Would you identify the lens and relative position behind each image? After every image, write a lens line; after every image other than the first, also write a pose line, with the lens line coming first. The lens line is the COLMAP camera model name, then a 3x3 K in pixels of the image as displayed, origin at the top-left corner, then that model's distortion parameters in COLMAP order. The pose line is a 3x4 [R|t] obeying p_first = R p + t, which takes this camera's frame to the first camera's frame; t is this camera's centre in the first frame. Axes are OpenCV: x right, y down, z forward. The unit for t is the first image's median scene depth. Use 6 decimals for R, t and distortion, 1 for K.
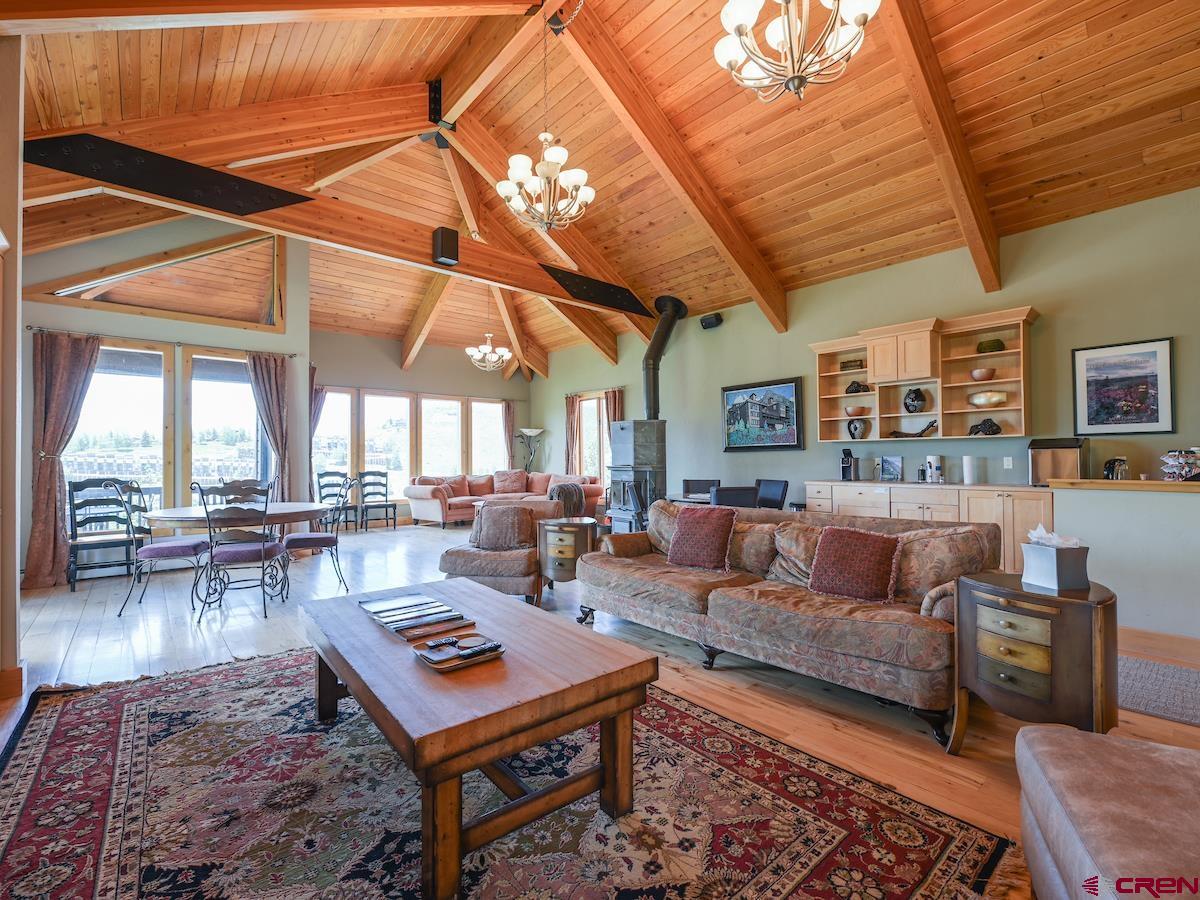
lens RADIAL K [[533.9, 0, 600.0], [0, 533.9, 450.0], [0, 0, 1]] dist [-0.001341, -0.000556]
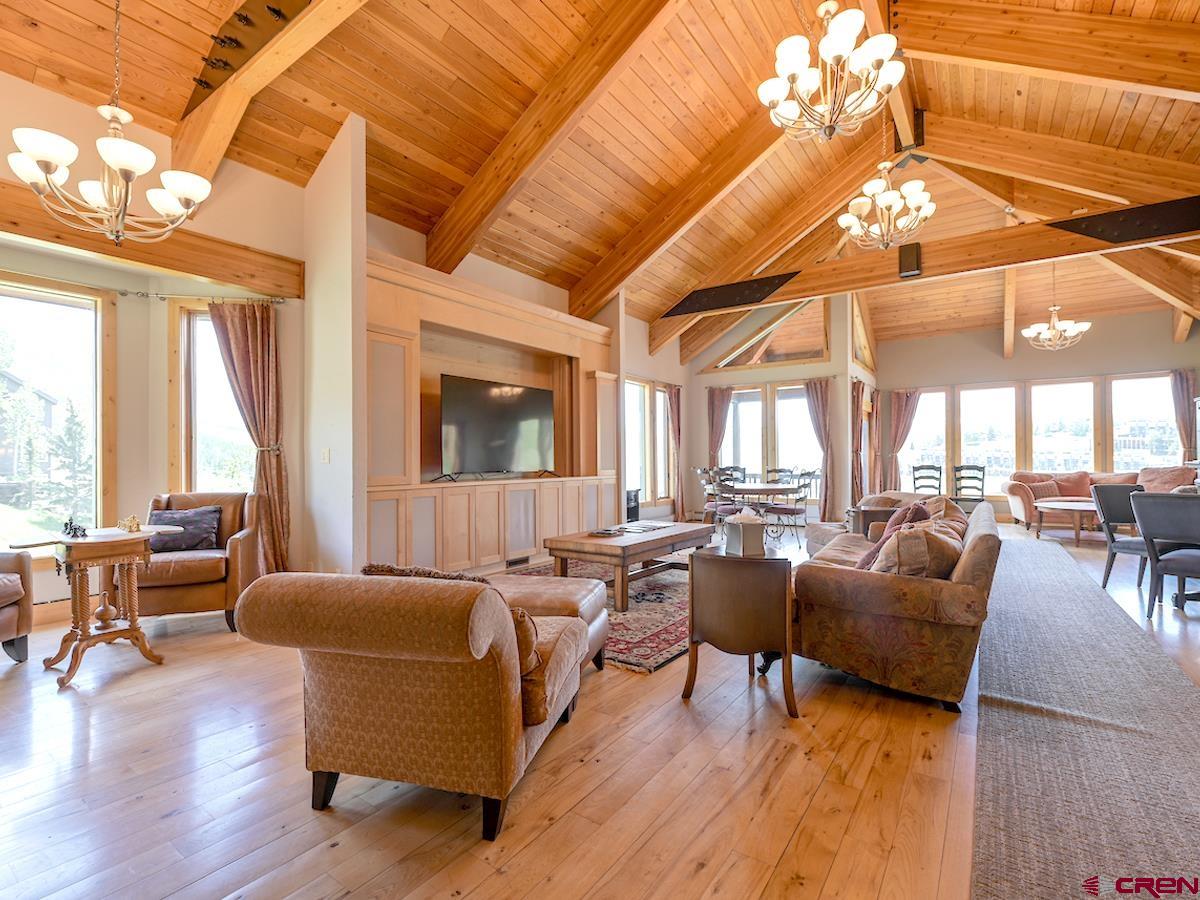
lens RADIAL K [[533.9, 0, 600.0], [0, 533.9, 450.0], [0, 0, 1]] dist [-0.001341, -0.000556]
pose [[0.264779, -0.011197, -0.964244, 0.669418], [0.022867, 0.999724, -0.005330, -0.000243], [0.964038, -0.020638, 0.264962, 0.099689]]
